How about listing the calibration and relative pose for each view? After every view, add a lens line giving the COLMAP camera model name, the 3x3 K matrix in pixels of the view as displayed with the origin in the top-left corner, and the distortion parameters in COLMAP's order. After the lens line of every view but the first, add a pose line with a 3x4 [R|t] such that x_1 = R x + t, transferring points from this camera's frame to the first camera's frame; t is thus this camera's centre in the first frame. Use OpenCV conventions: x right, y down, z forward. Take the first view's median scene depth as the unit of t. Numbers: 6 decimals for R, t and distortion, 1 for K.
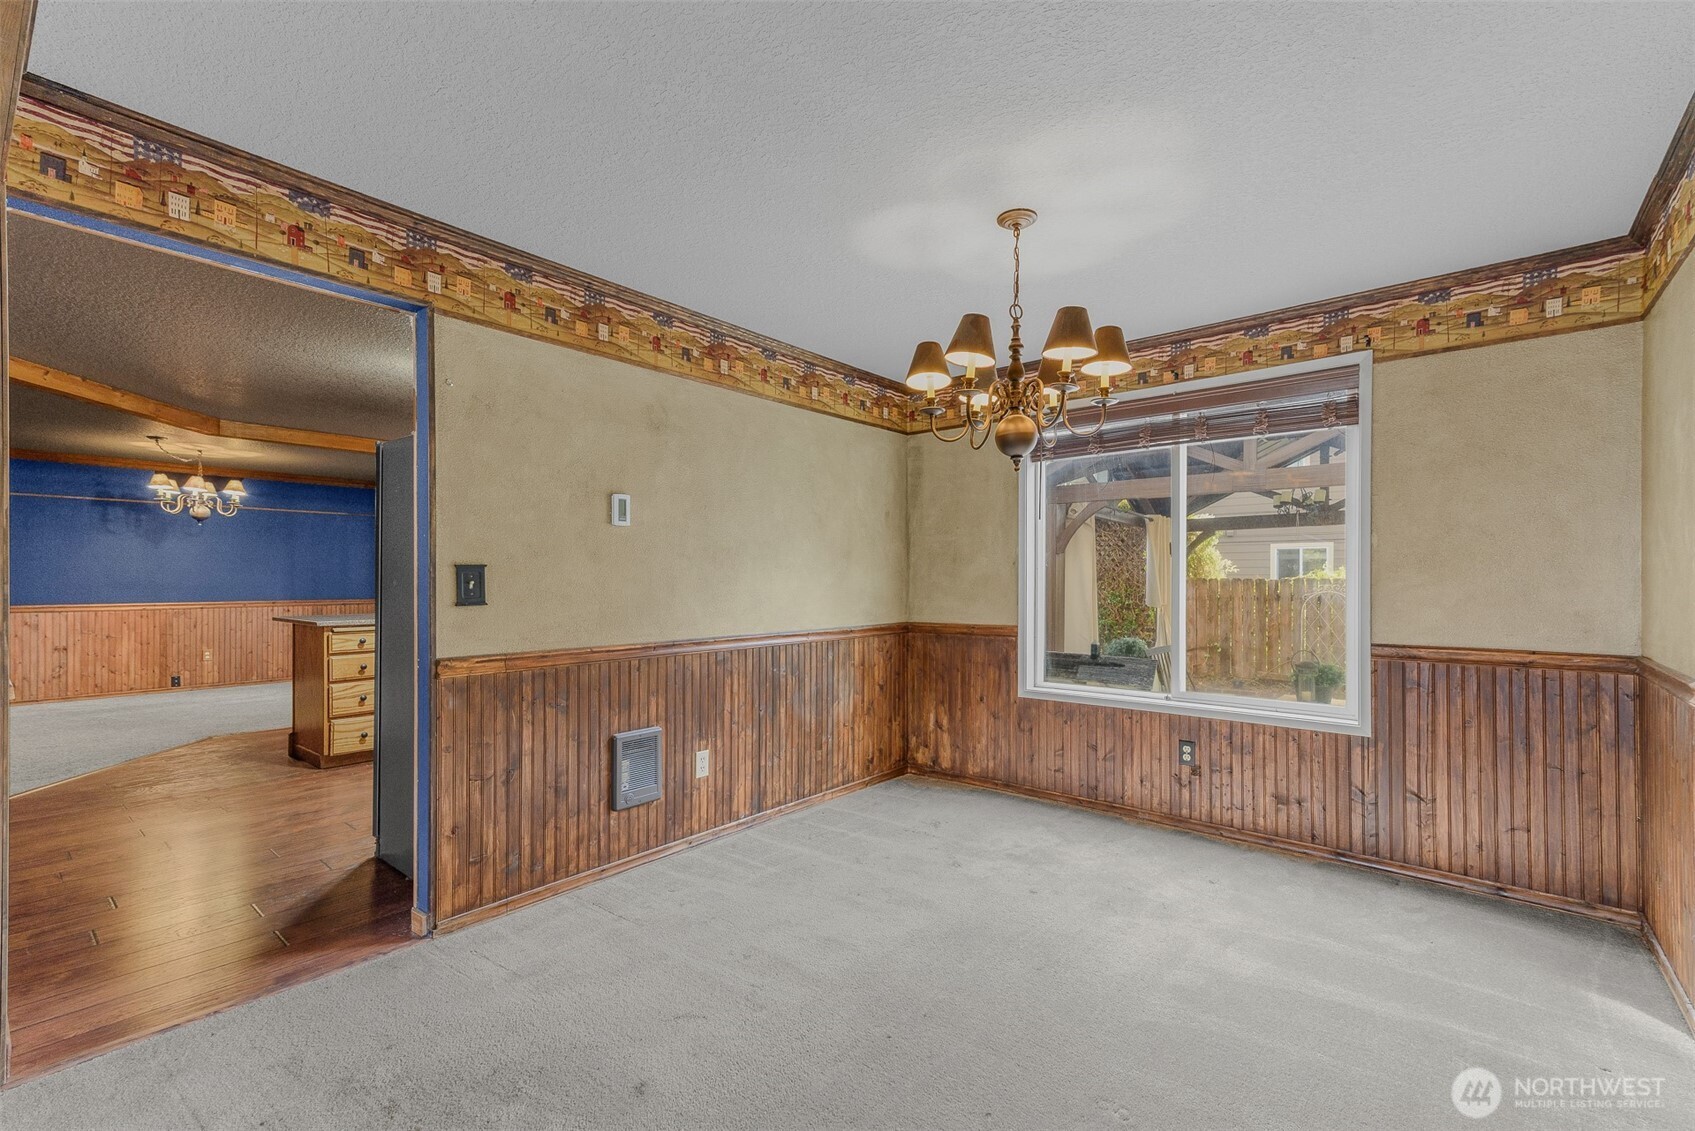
lens RADIAL K [[732.5, 0, 833.2], [0, 732.5, 586.9], [0, 0, 1]] dist [0.033763, 0.000499]
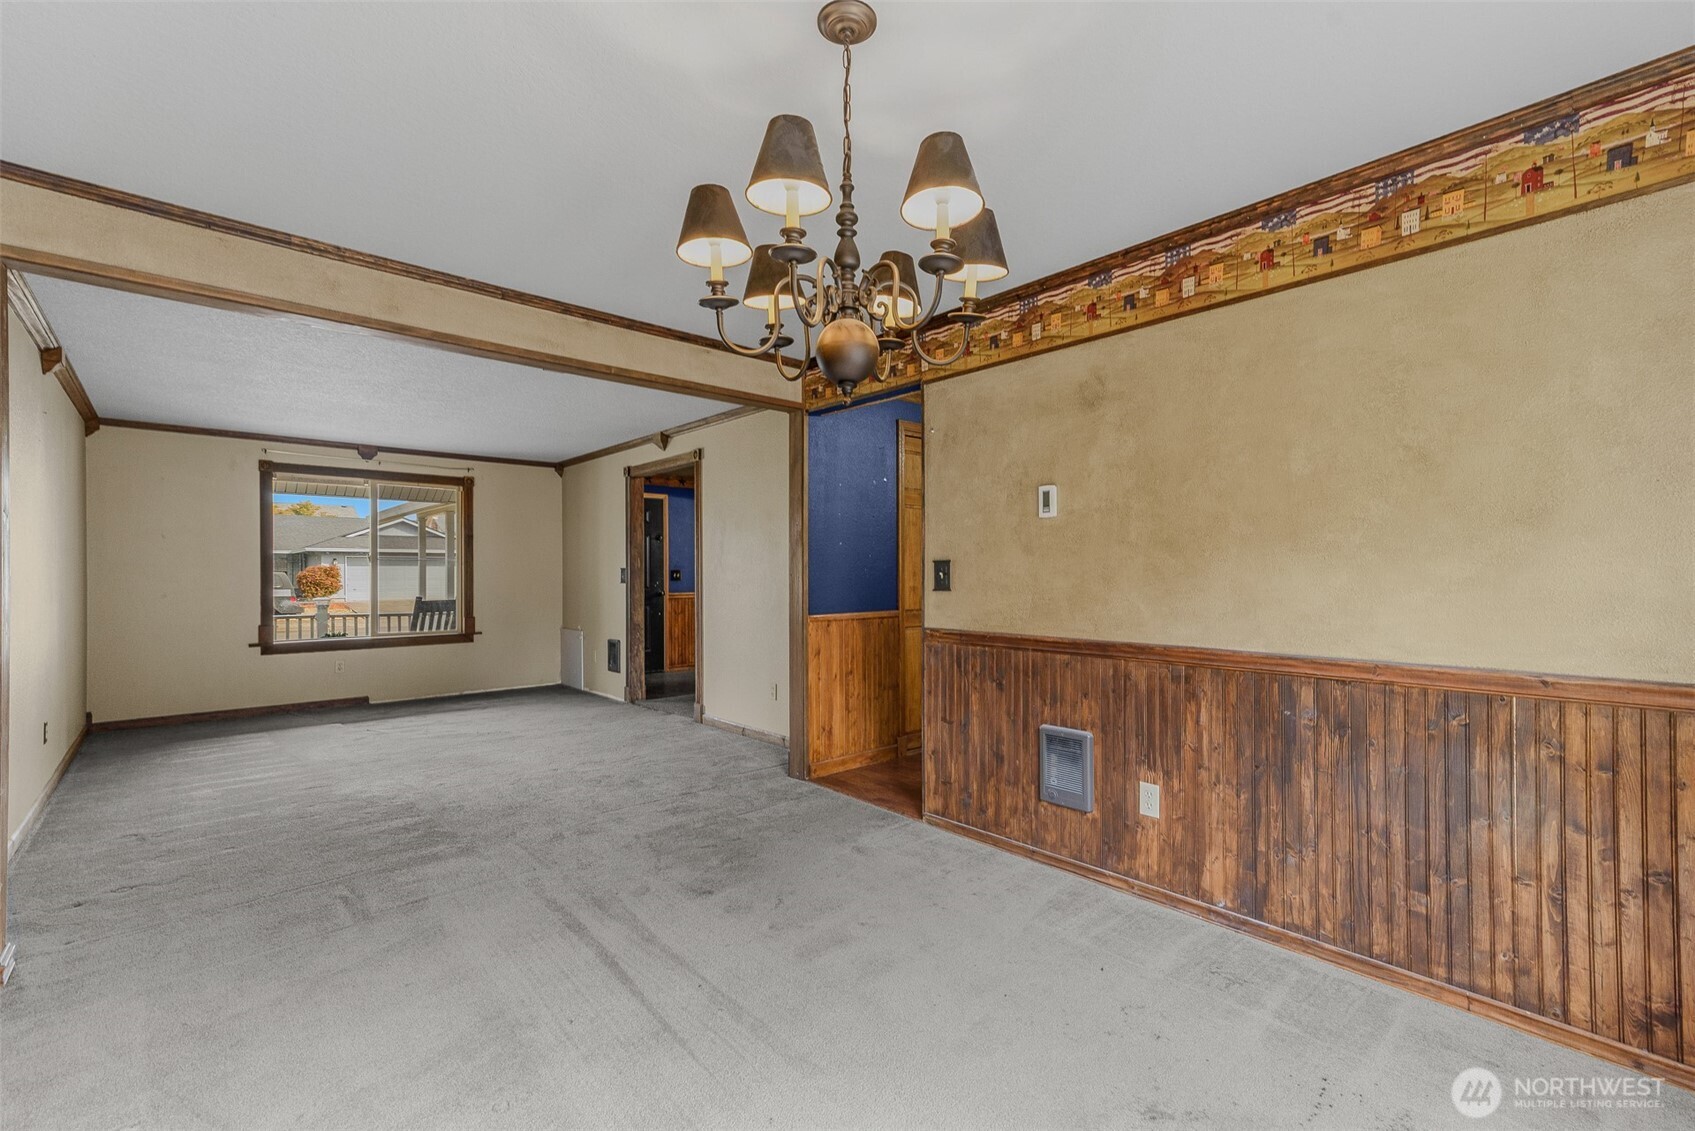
lens RADIAL K [[732.3, 0, 856.8], [0, 732.3, 571.7], [0, 0, 1]] dist [0.022274, 0.000341]
pose [[-0.116685, 0.004977, -0.993157, 0.636797], [-0.002605, 0.999982, 0.005317, -0.012065], [0.993166, 0.003207, -0.116670, 0.748690]]
